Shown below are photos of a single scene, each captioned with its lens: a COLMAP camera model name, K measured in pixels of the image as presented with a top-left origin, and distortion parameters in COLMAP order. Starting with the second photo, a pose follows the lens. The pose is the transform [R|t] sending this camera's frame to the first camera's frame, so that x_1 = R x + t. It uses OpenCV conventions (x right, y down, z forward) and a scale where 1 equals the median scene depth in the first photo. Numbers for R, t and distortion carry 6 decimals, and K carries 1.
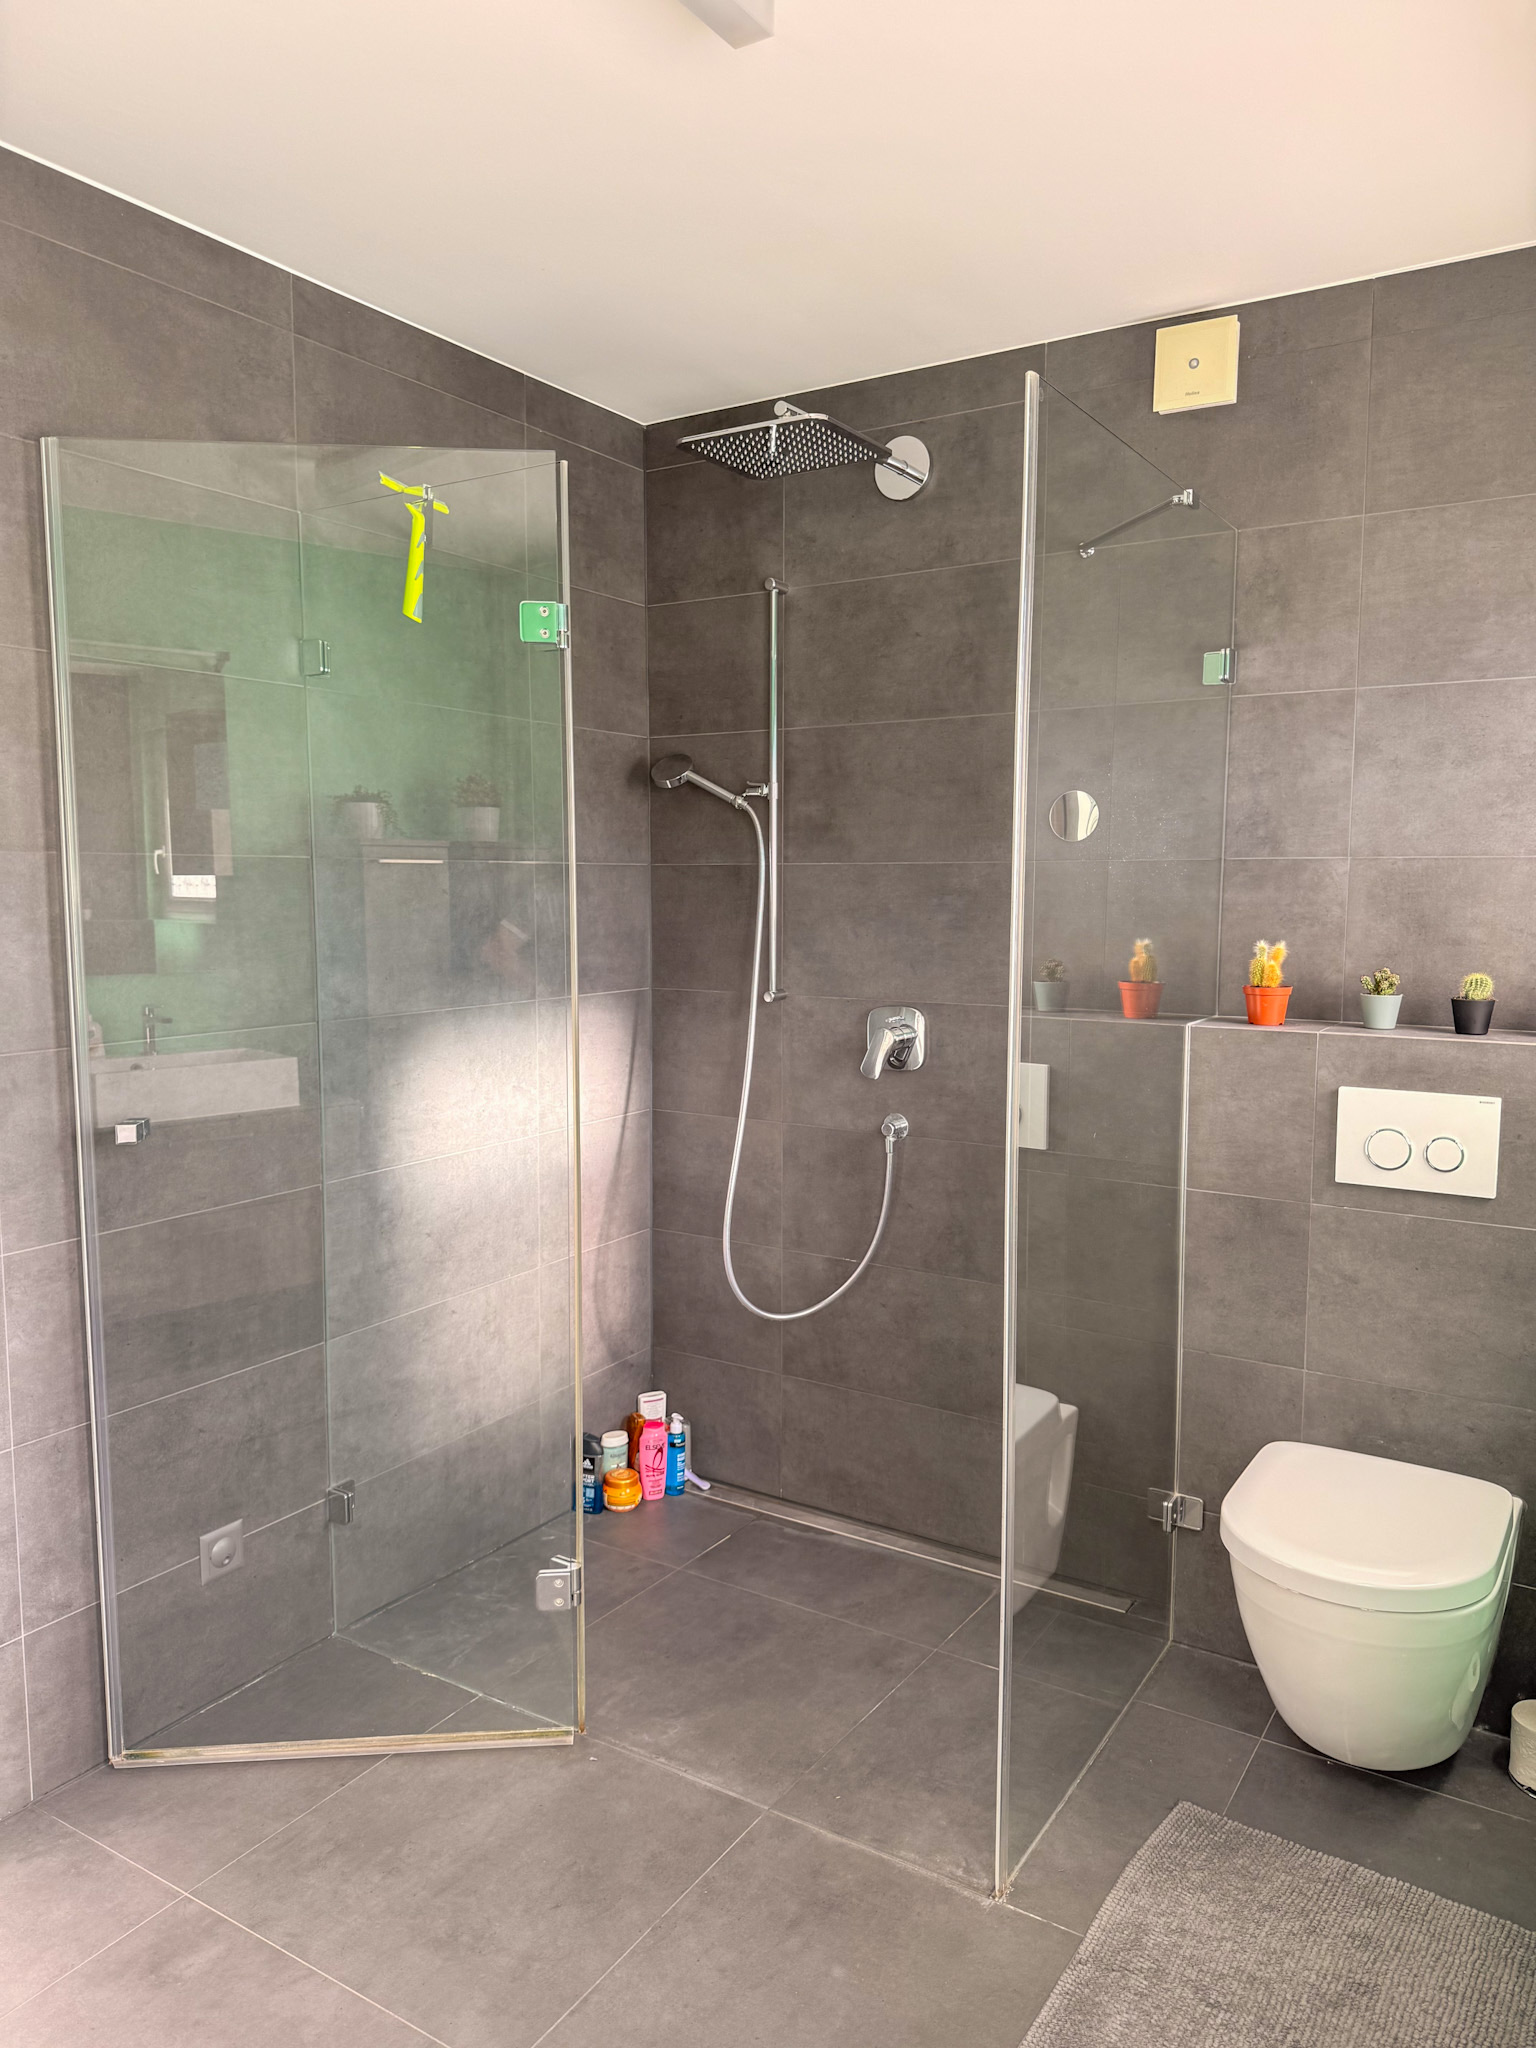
lens RADIAL K [[1427.9, 0, 733.5], [0, 1427.9, 1012.5], [0, 0, 1]] dist [0.046317, -0.054968]
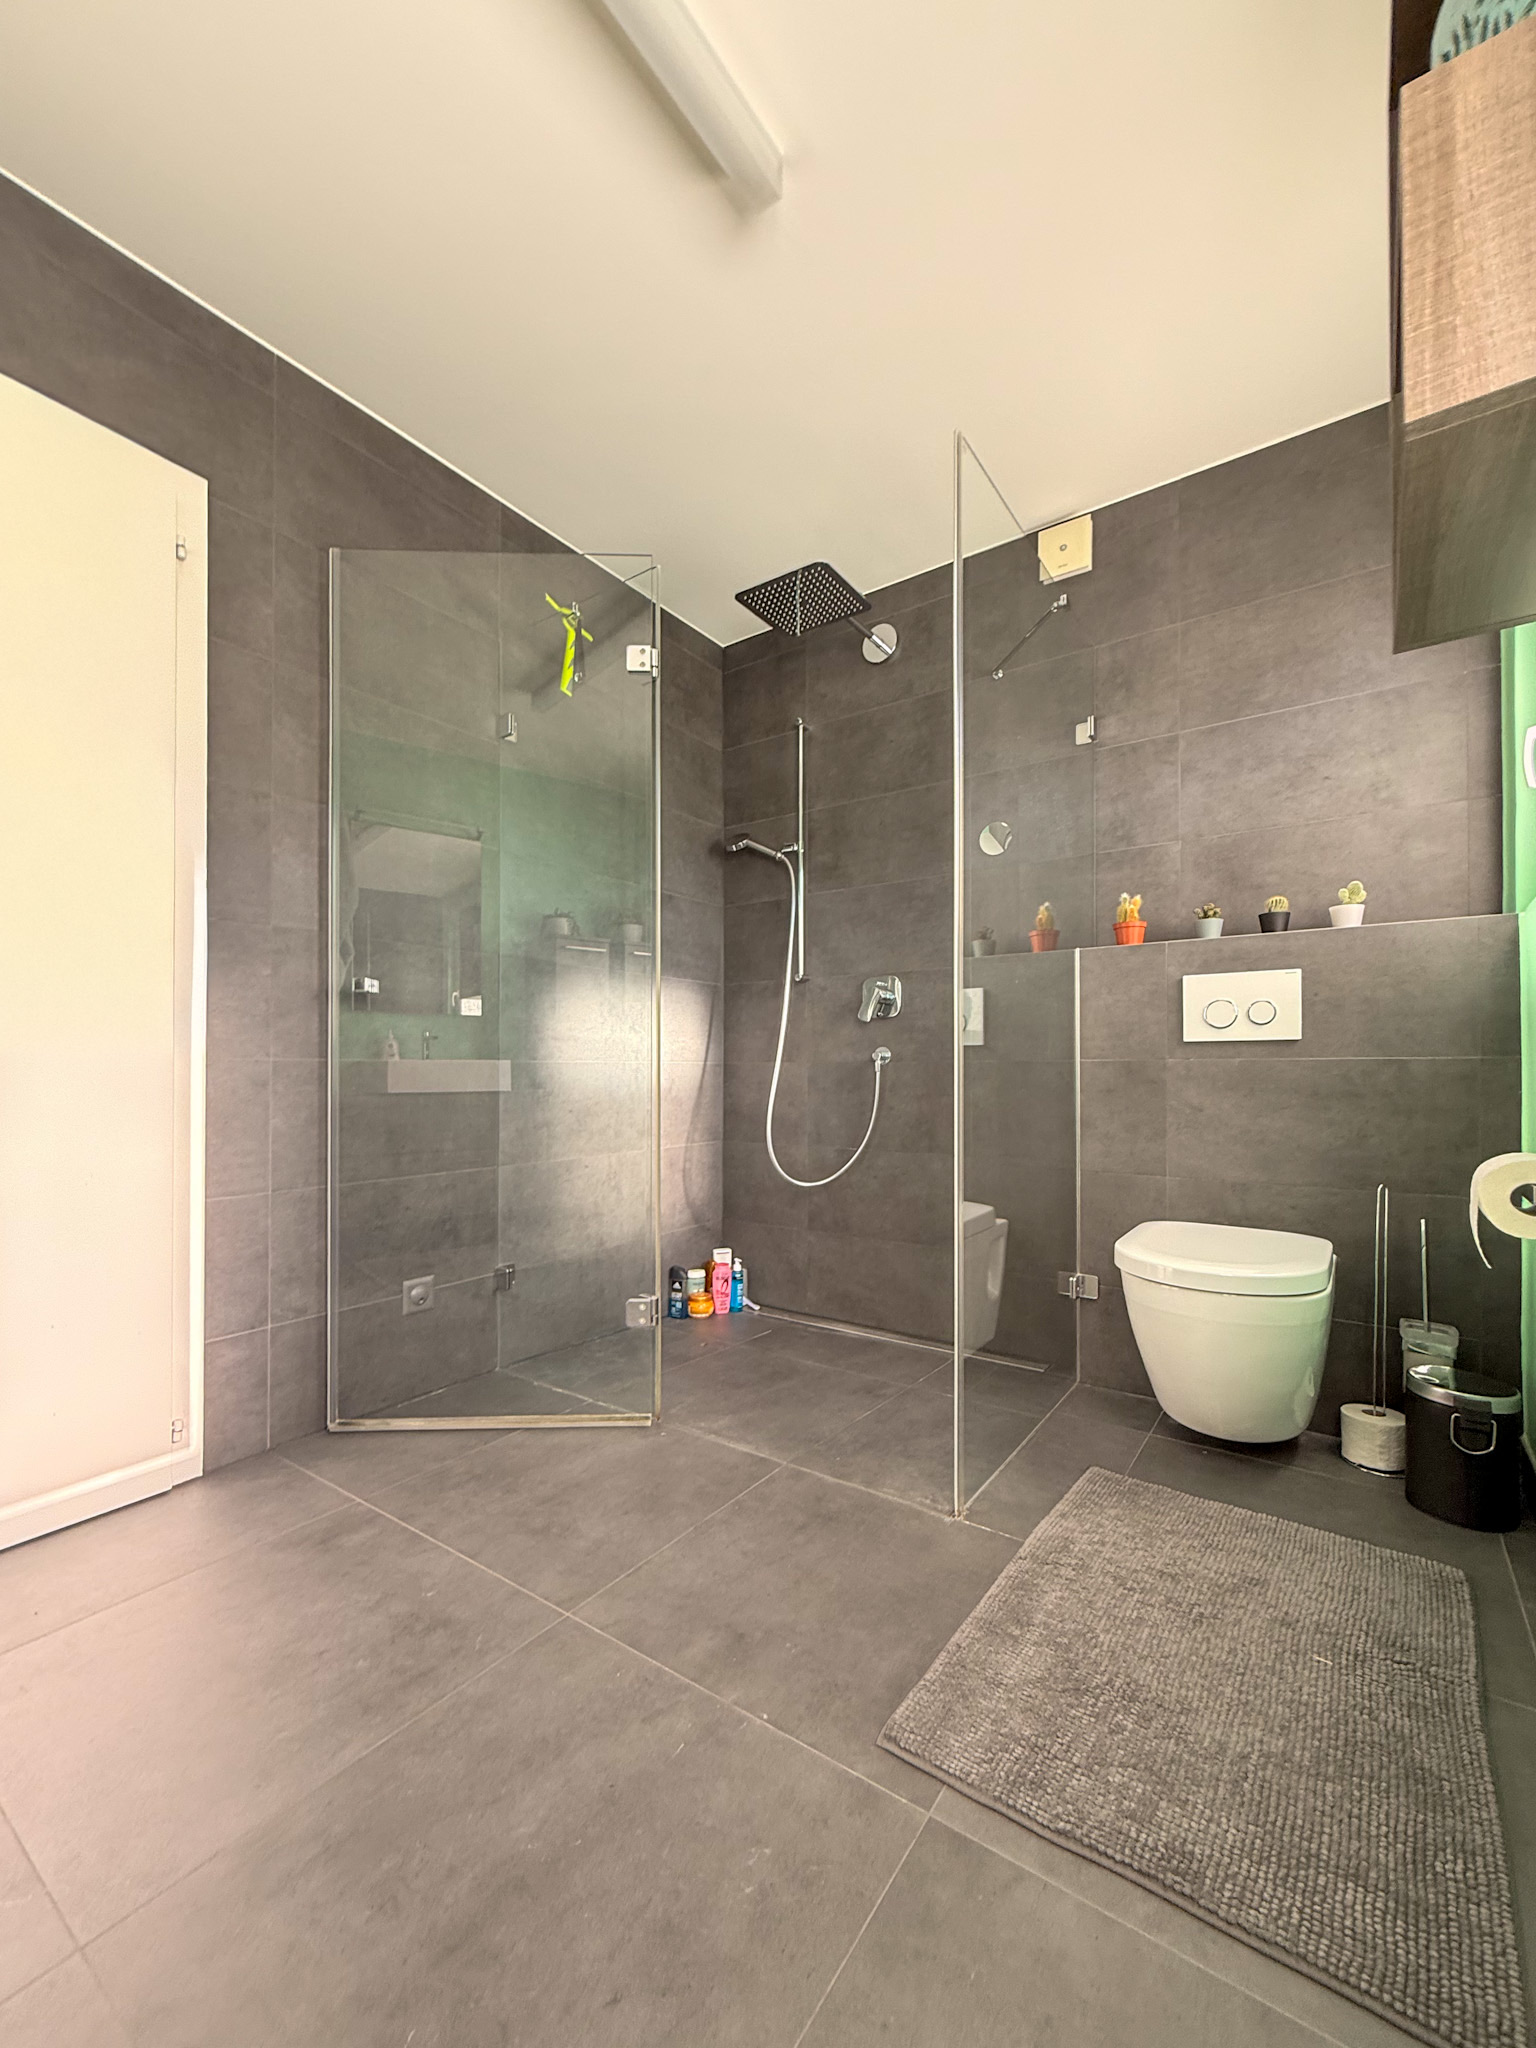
lens RADIAL K [[815.8, 0, 756.8], [0, 815.8, 1080.1], [0, 0, 1]] dist [0.001091, -0.000474]
pose [[0.998756, 0.000248, -0.049859, 0.029921], [-0.005603, 0.994212, -0.107288, 0.238538], [0.049544, 0.107434, 0.992977, 0.163707]]
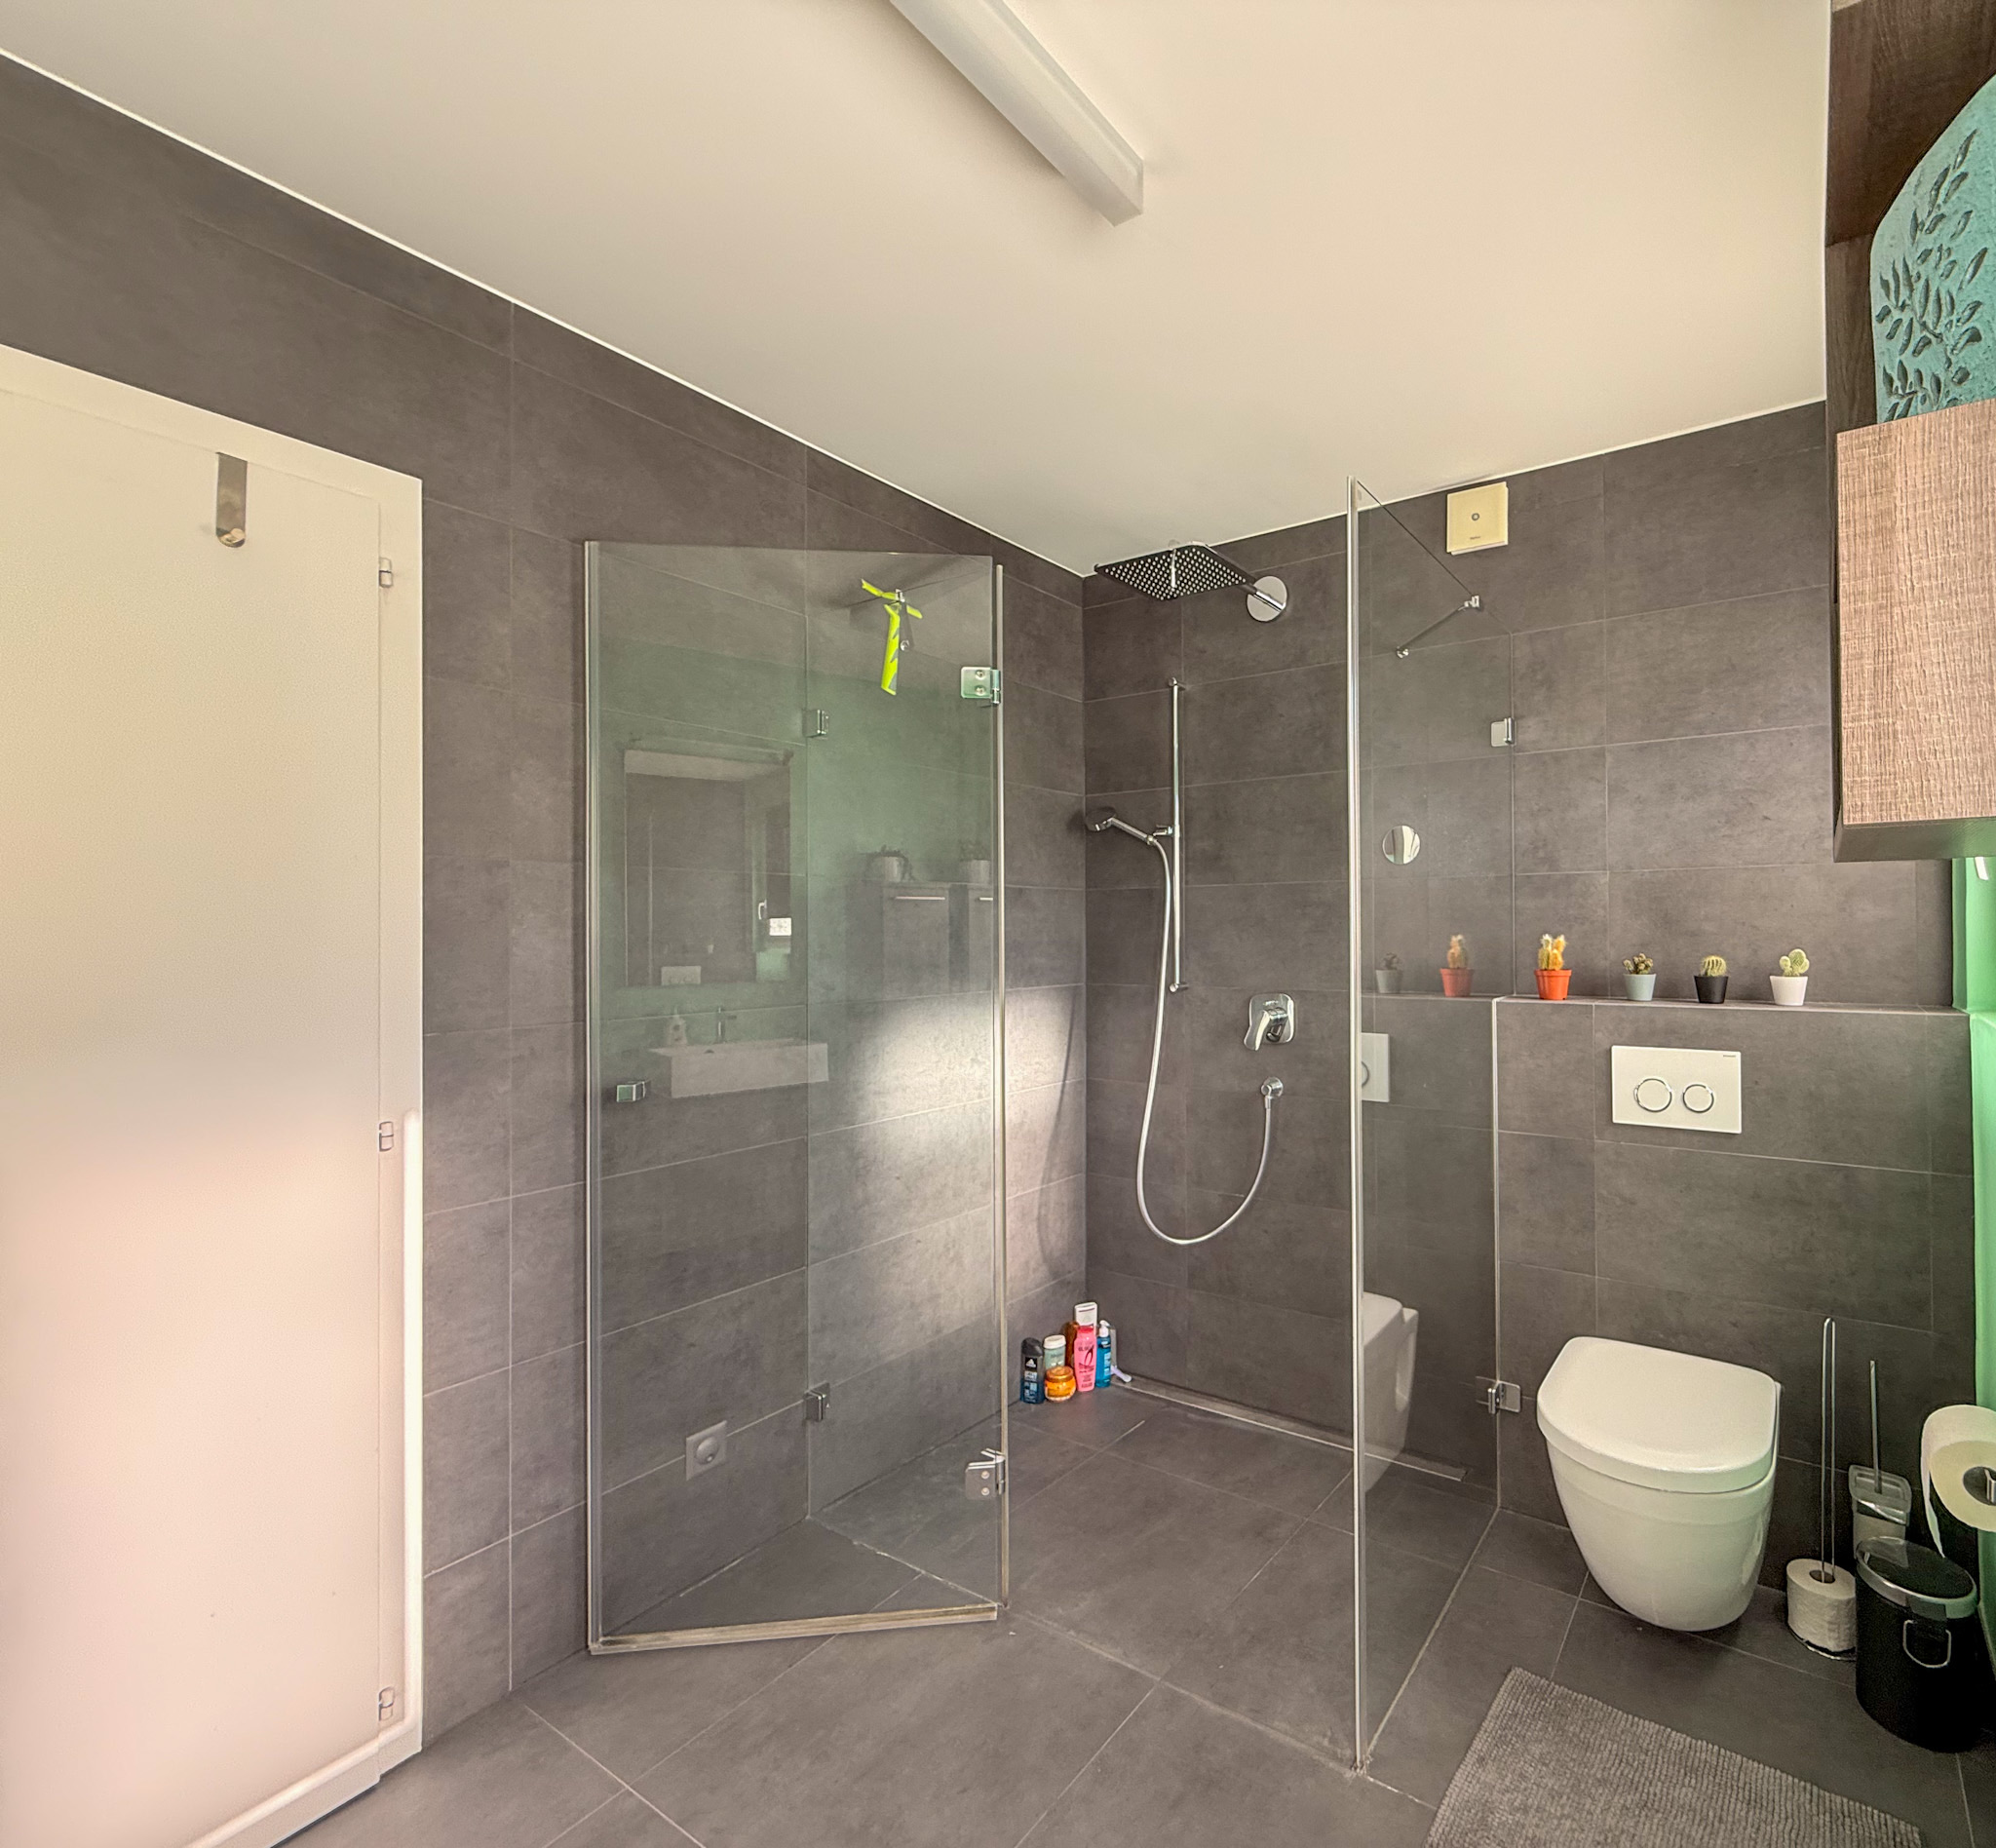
lens RADIAL K [[958.0, 0, 1209.1], [0, 958.0, 921.6], [0, 0, 1]] dist [-0.000210, -0.000181]
pose [[0.999583, -0.007014, 0.028007, 0.040041], [0.010027, 0.994000, -0.108921, 0.029566], [-0.027074, 0.109156, 0.993656, 0.150421]]
